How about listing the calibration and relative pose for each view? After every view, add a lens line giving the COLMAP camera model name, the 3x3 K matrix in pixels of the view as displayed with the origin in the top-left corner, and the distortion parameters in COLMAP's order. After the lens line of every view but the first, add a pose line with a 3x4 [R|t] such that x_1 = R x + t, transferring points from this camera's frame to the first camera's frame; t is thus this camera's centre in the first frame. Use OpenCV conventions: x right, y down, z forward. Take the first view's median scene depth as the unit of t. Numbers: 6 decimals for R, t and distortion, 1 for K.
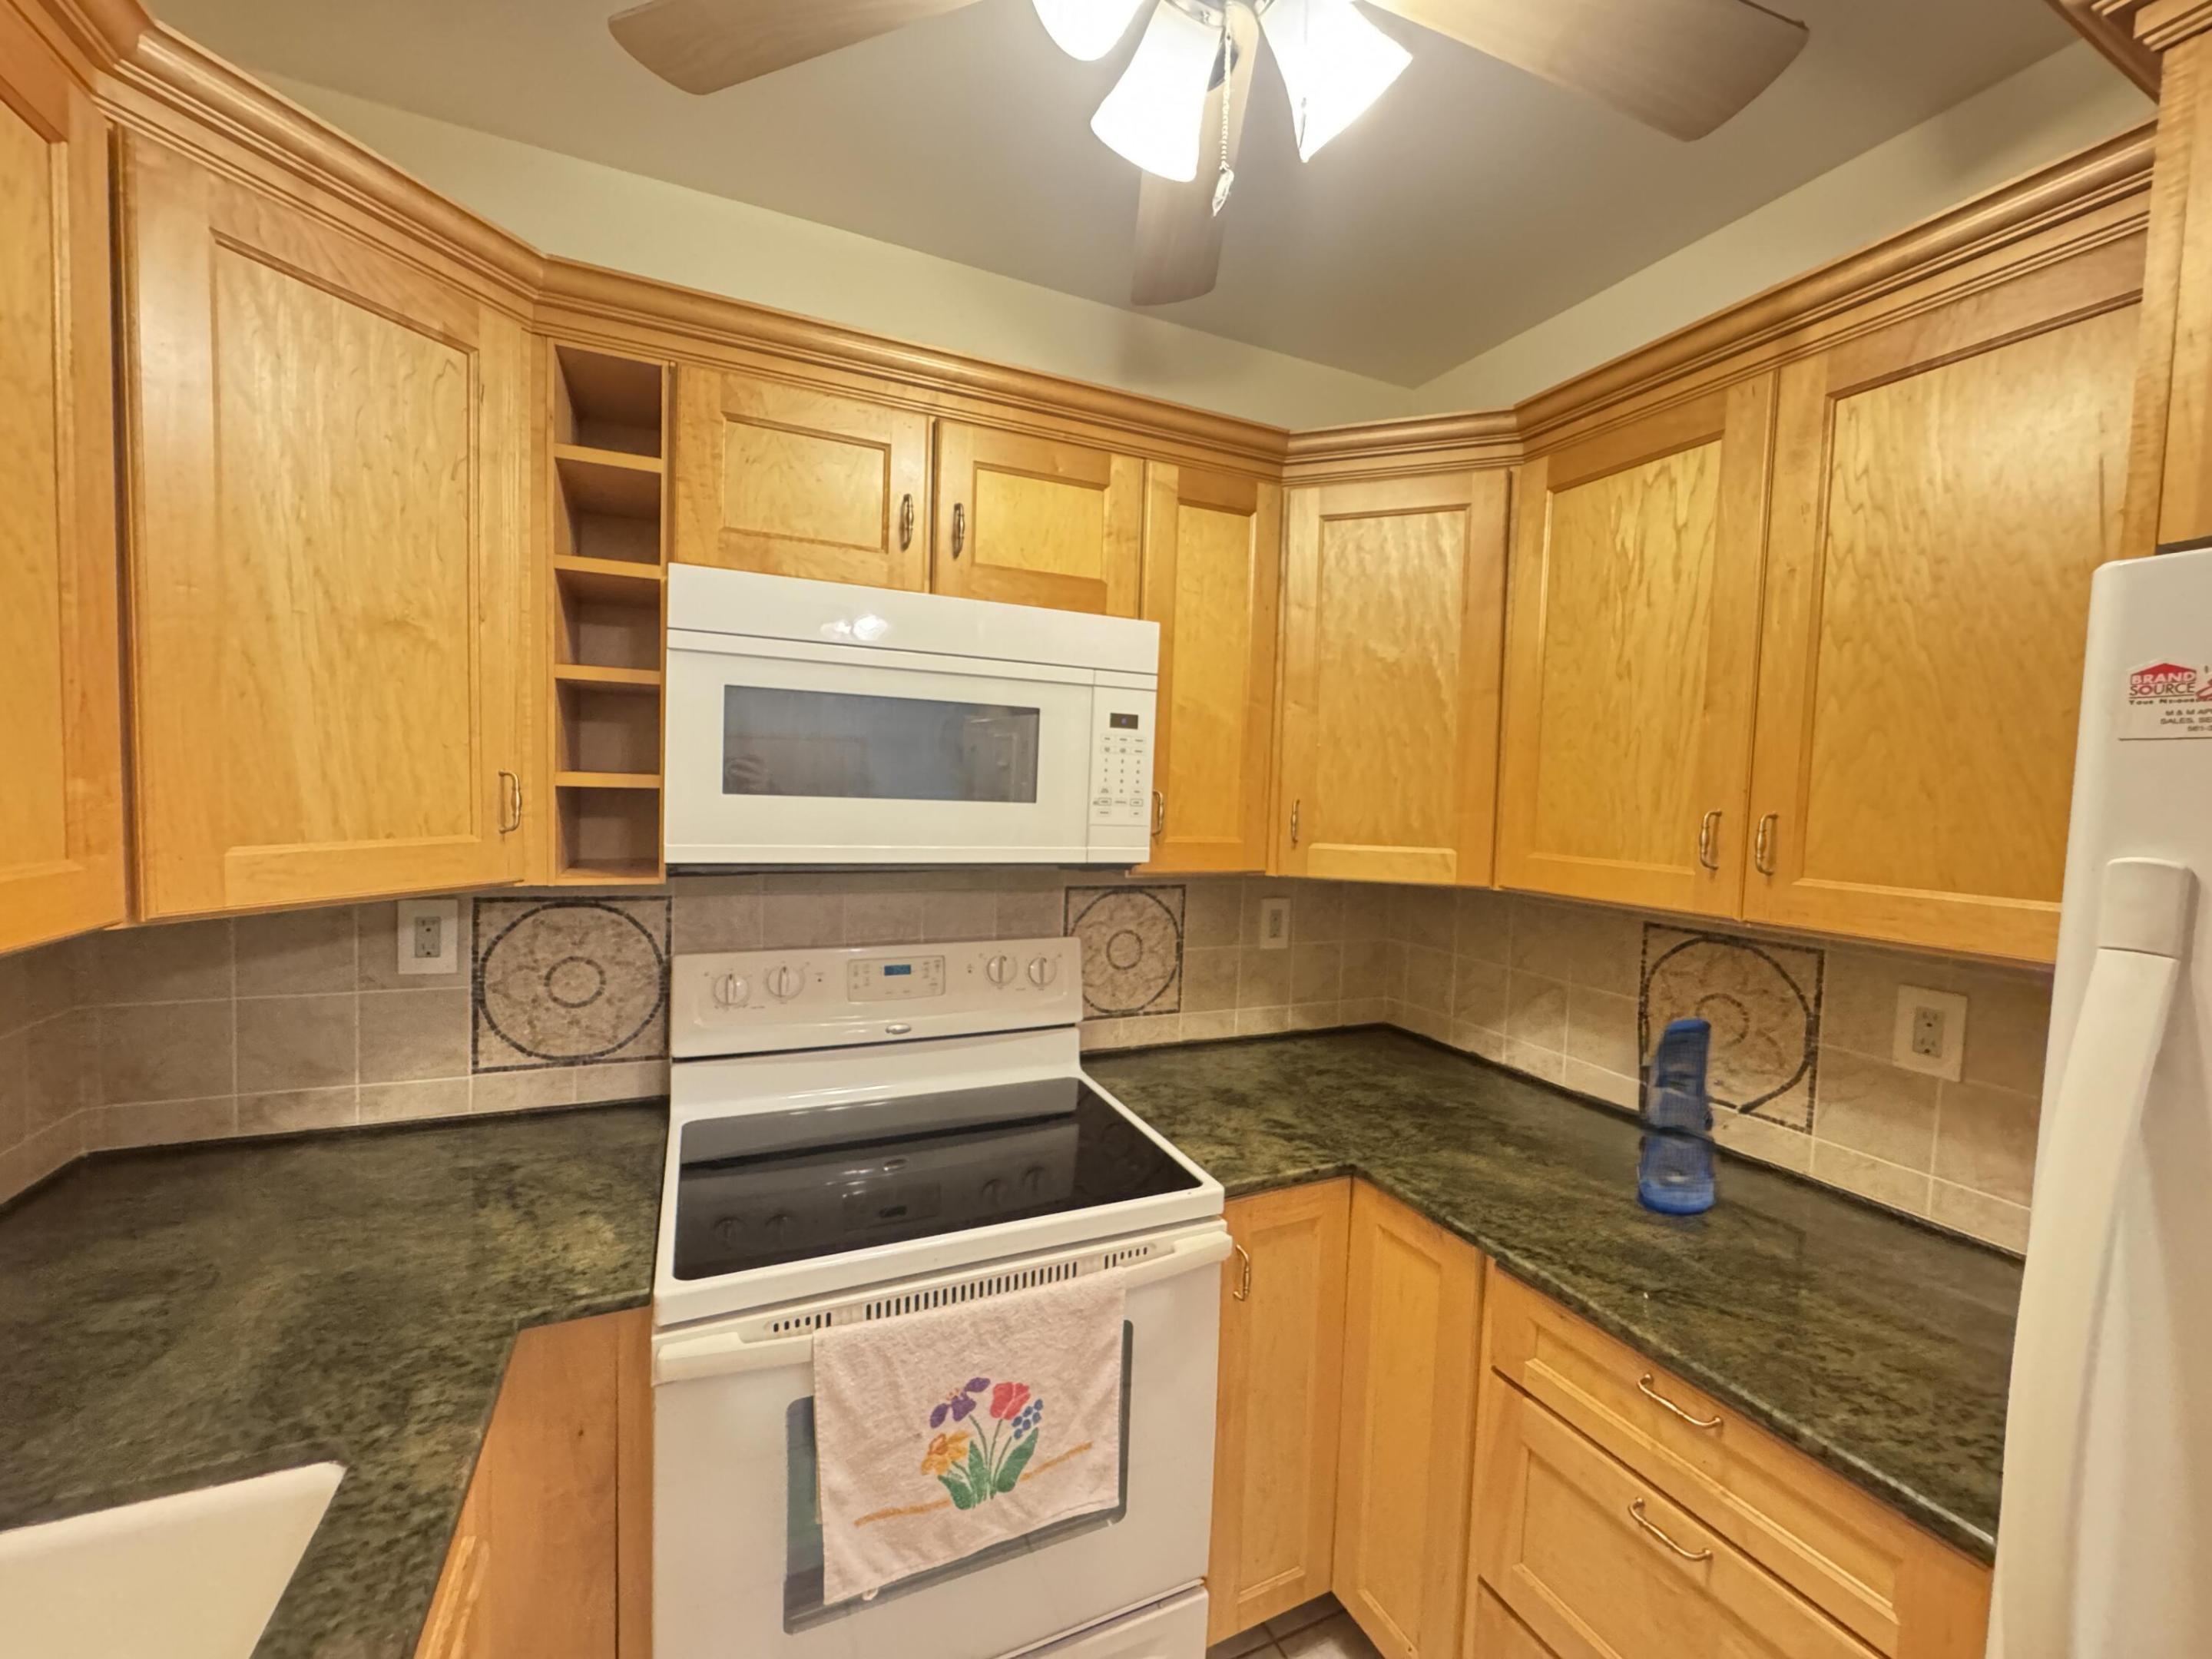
lens RADIAL K [[886.0, 0, 1106.2], [0, 886.0, 827.2], [0, 0, 1]] dist [-0.002282, 0.000150]
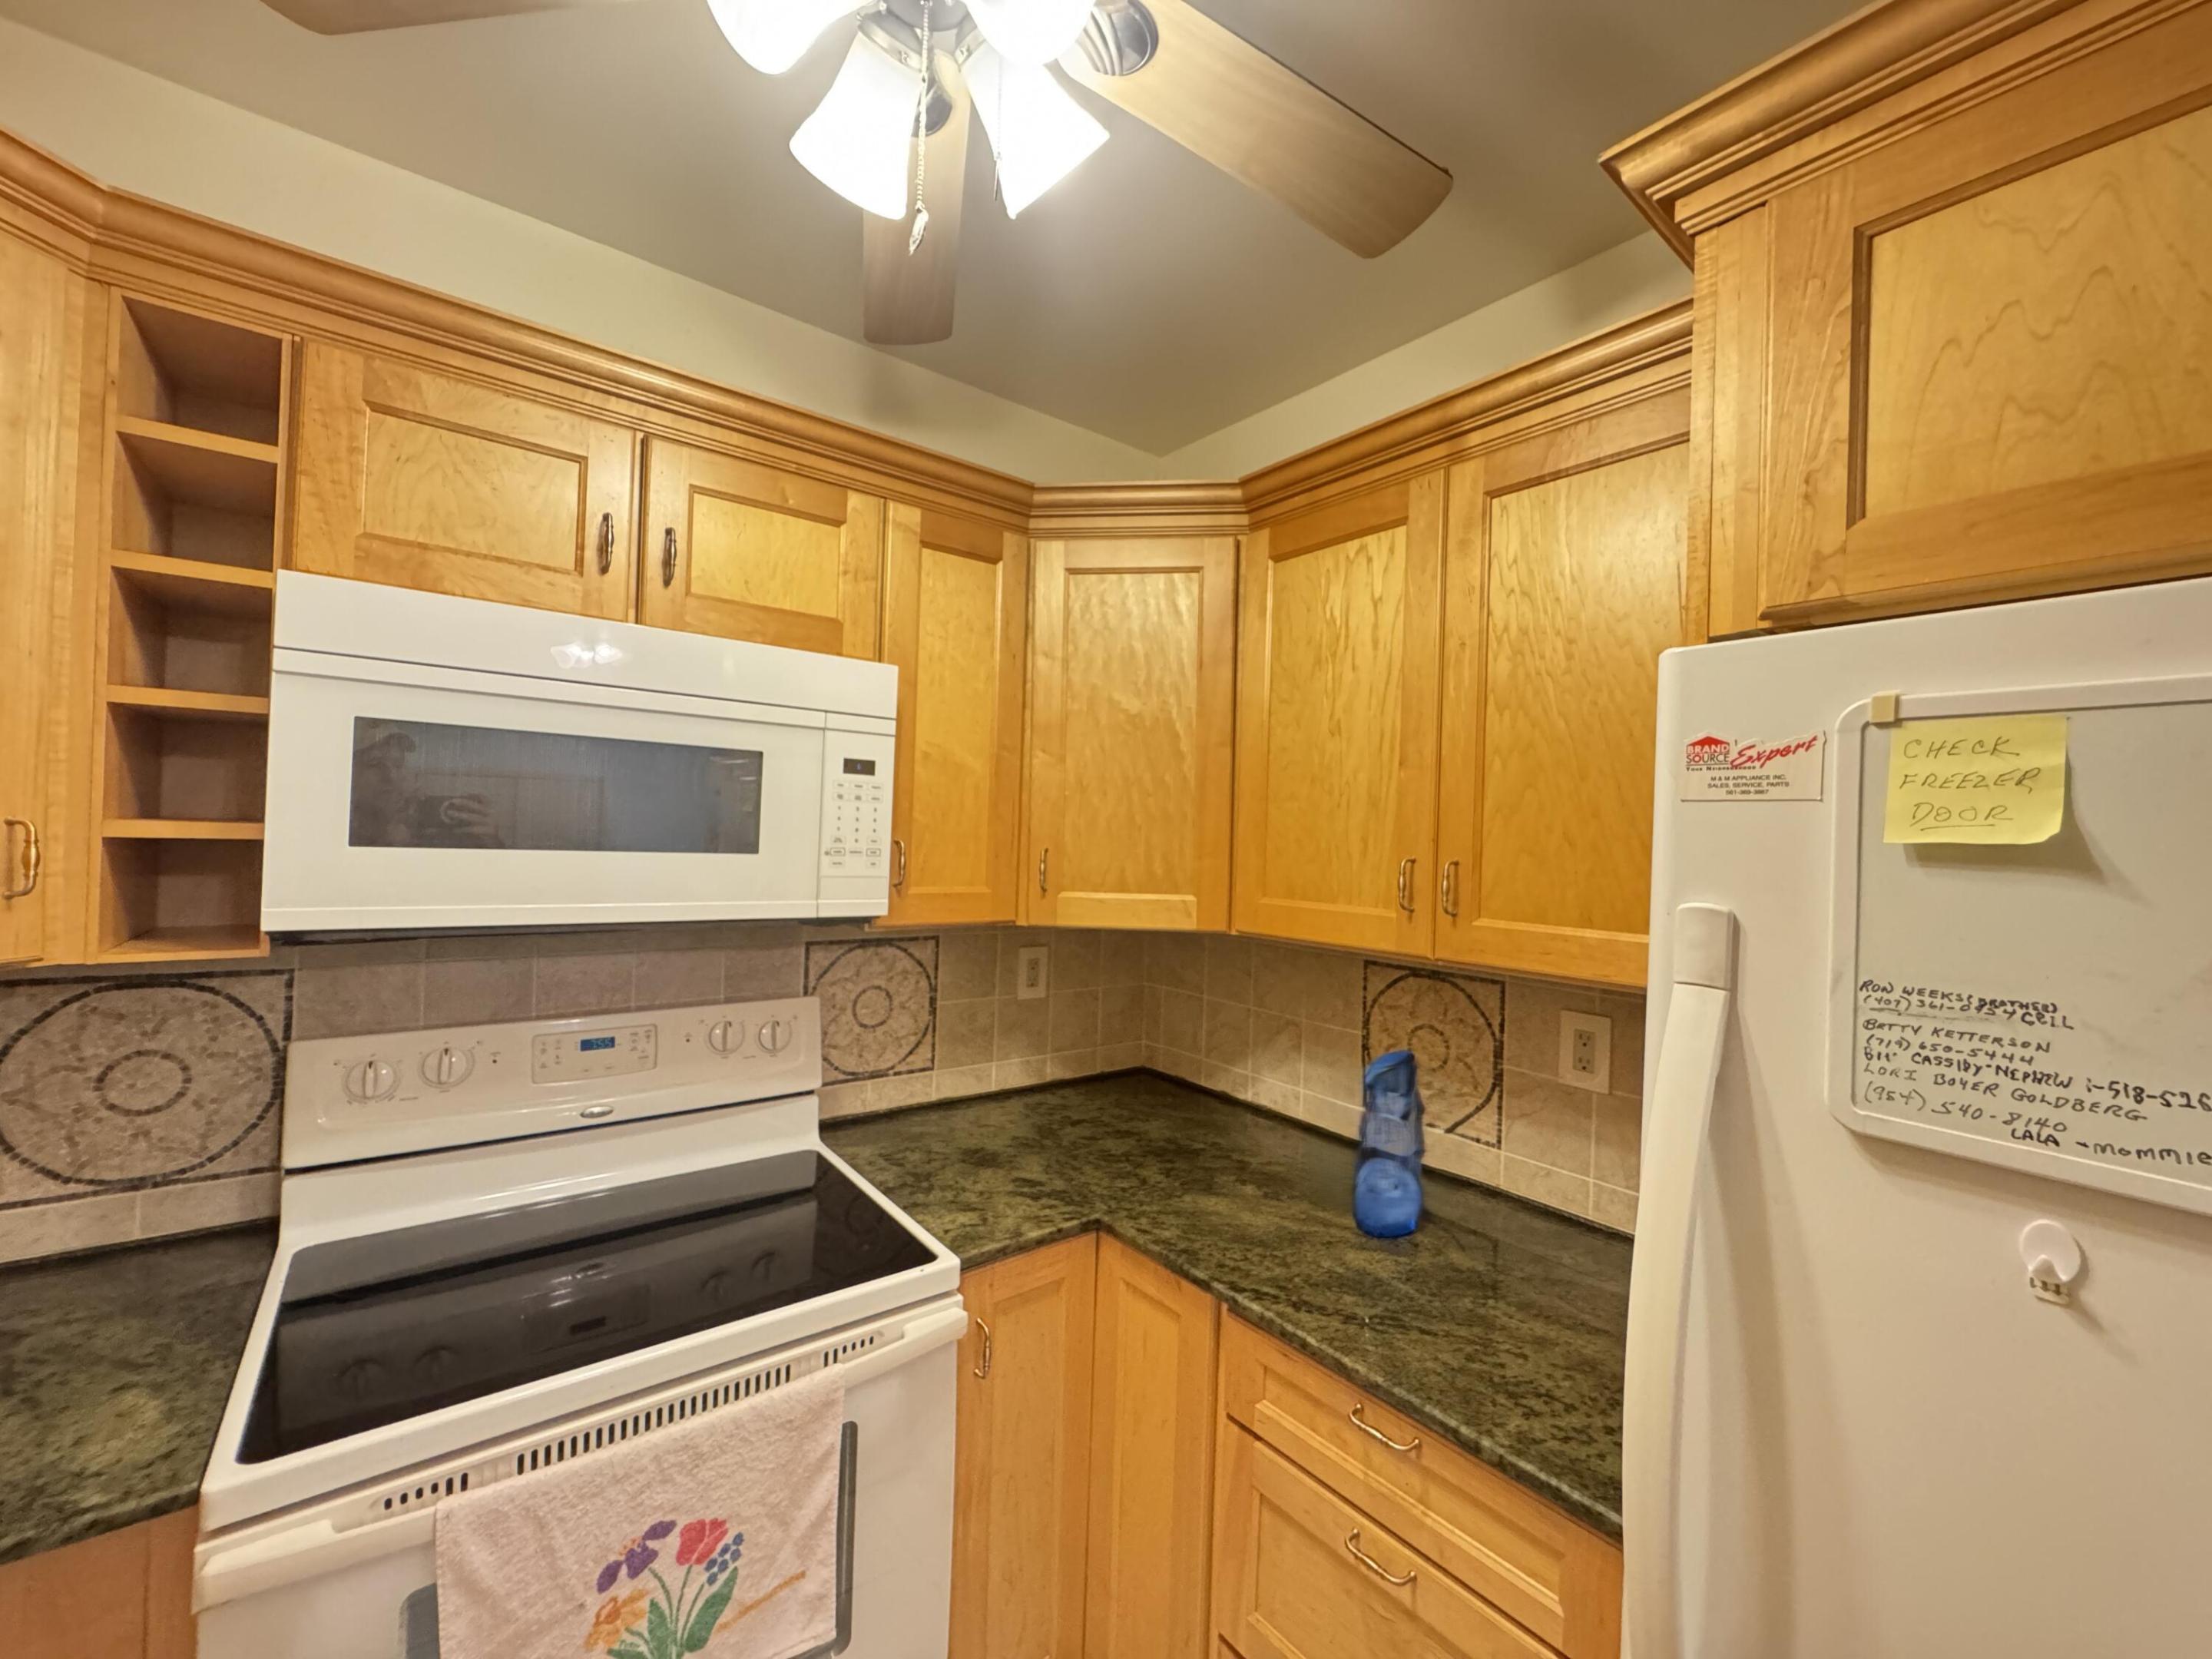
lens RADIAL K [[886.6, 0, 1102.1], [0, 886.6, 827.5], [0, 0, 1]] dist [-0.002470, 0.000619]
pose [[0.972674, 0.000689, 0.232172, 0.059181], [0.010814, 0.998776, -0.048267, -0.006926], [-0.231921, 0.049459, 0.971476, 0.021574]]
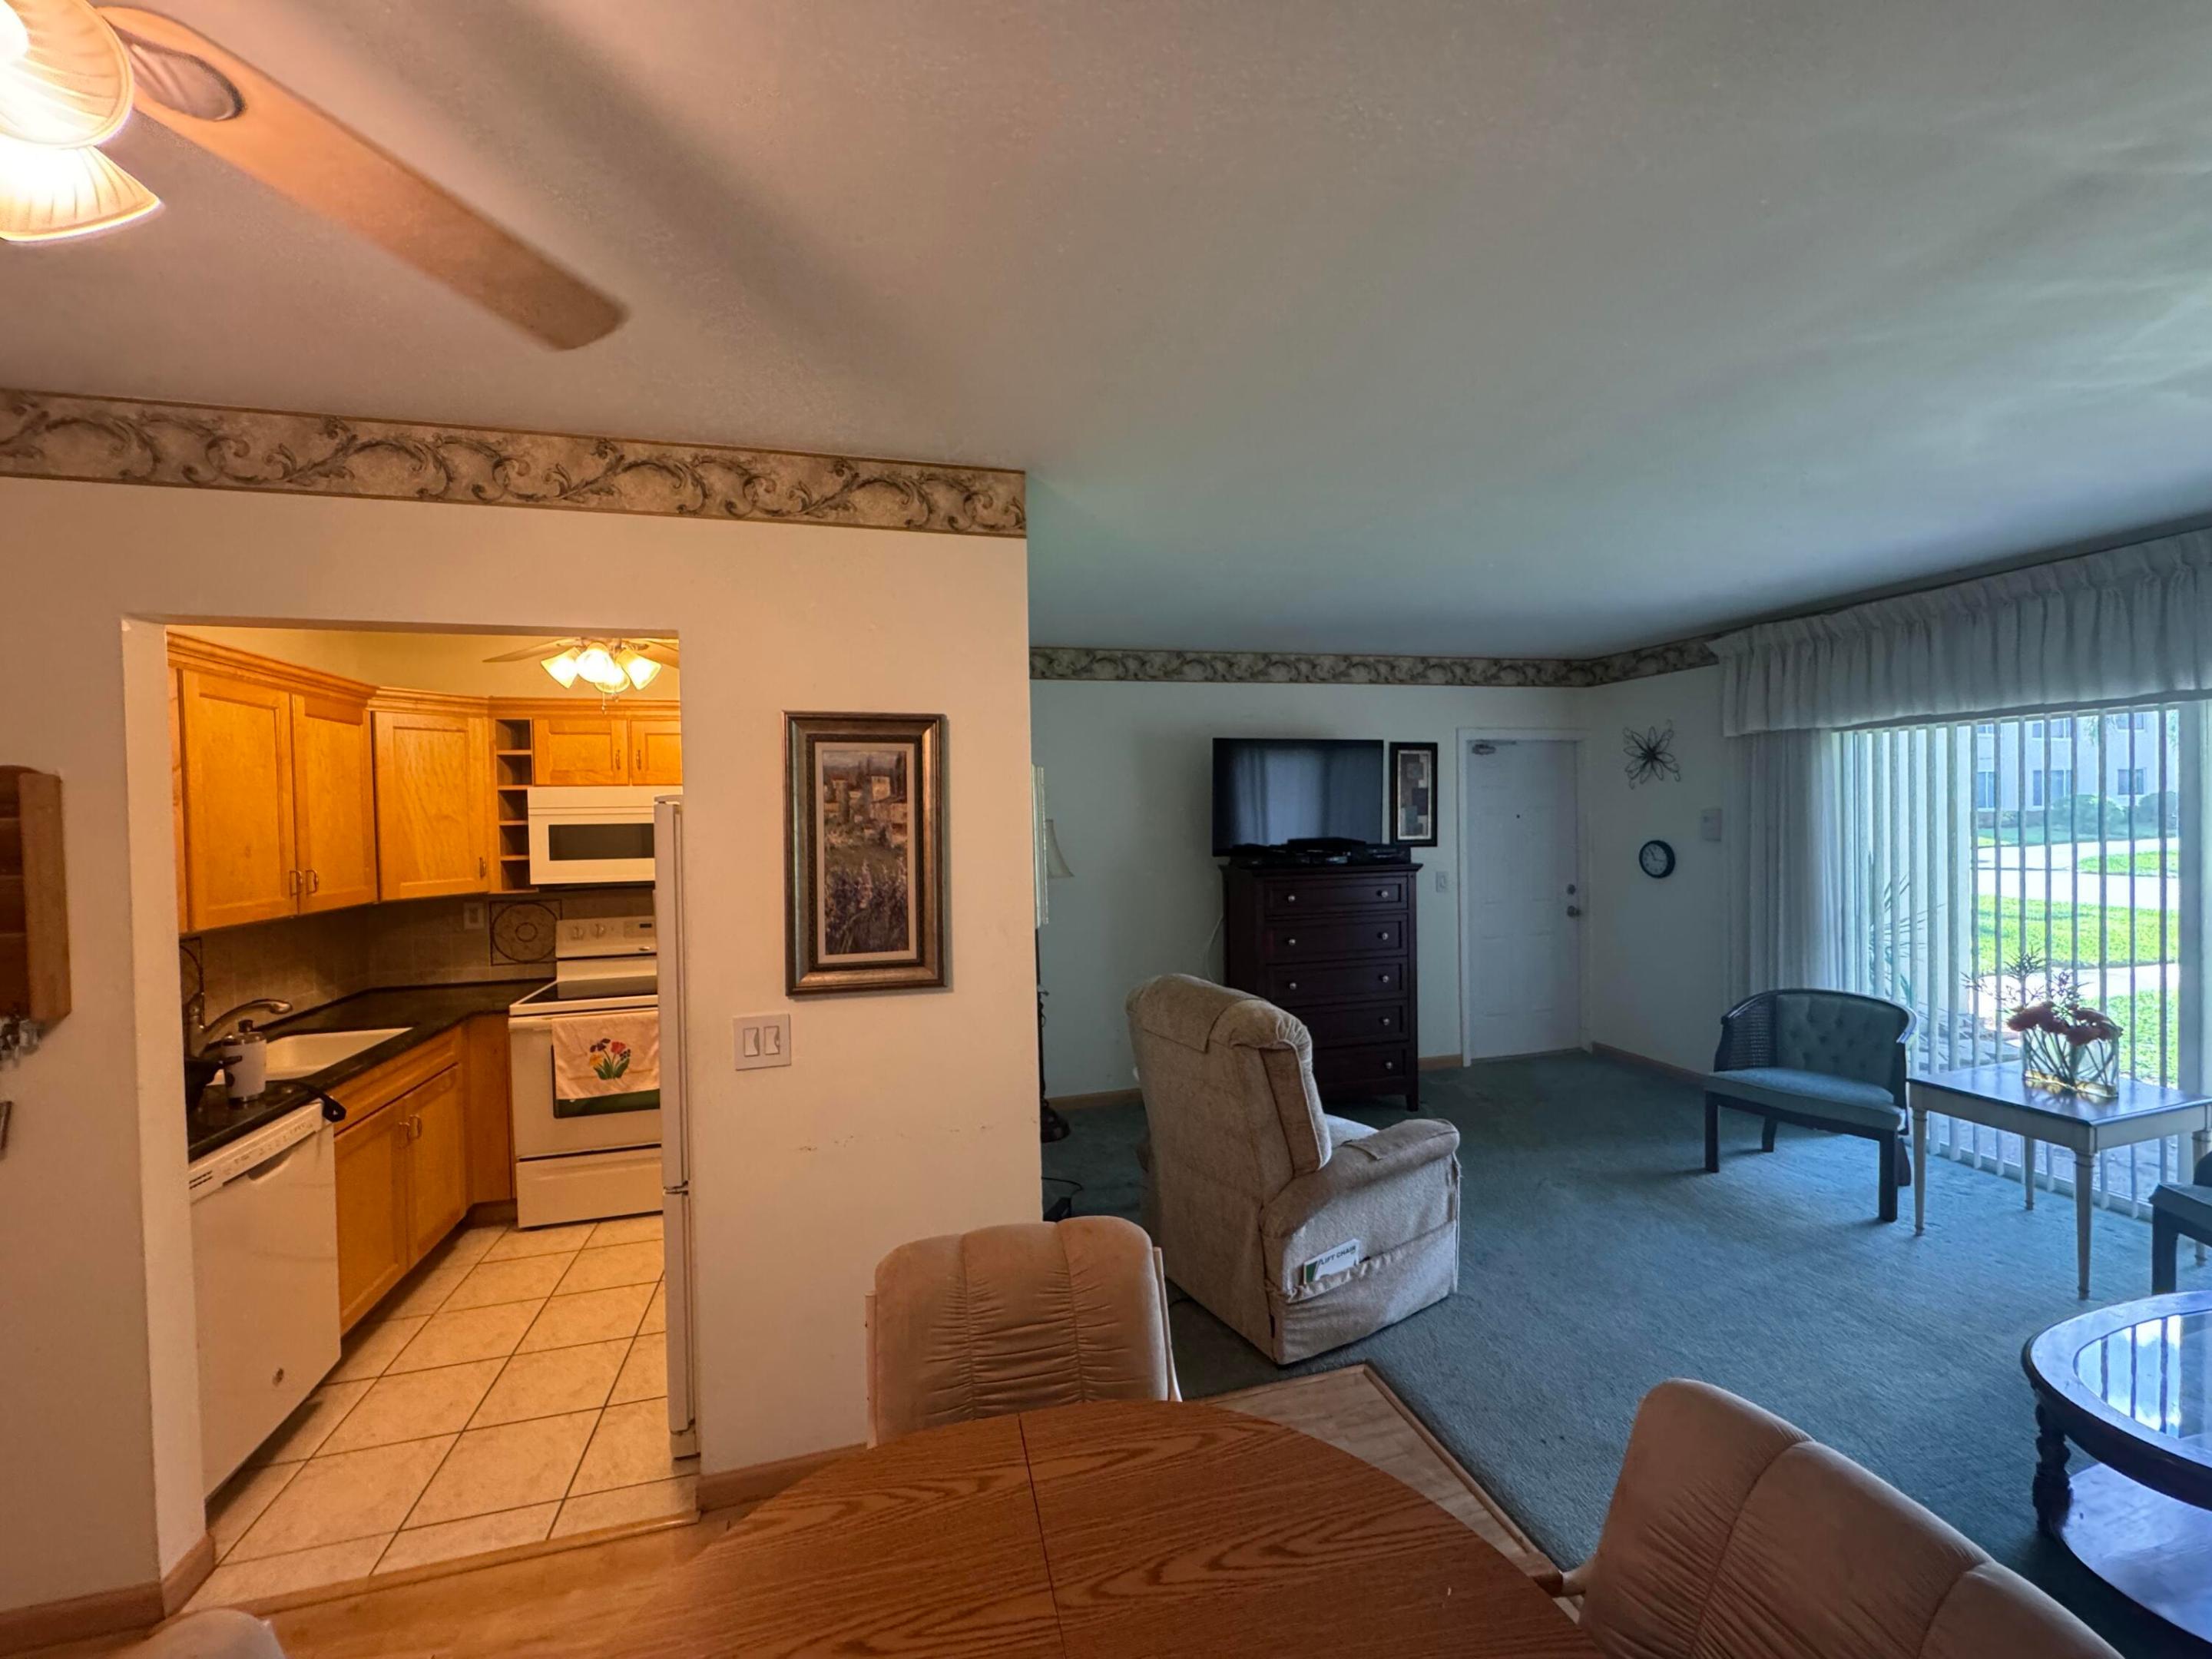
lens RADIAL K [[886.6, 0, 1102.1], [0, 886.6, 827.5], [0, 0, 1]] dist [-0.002470, 0.000619]
pose [[0.985312, -0.050322, -0.163180, 1.783259], [0.044608, 0.998263, -0.038493, 0.046526], [0.164834, 0.030648, 0.985845, -1.547139]]
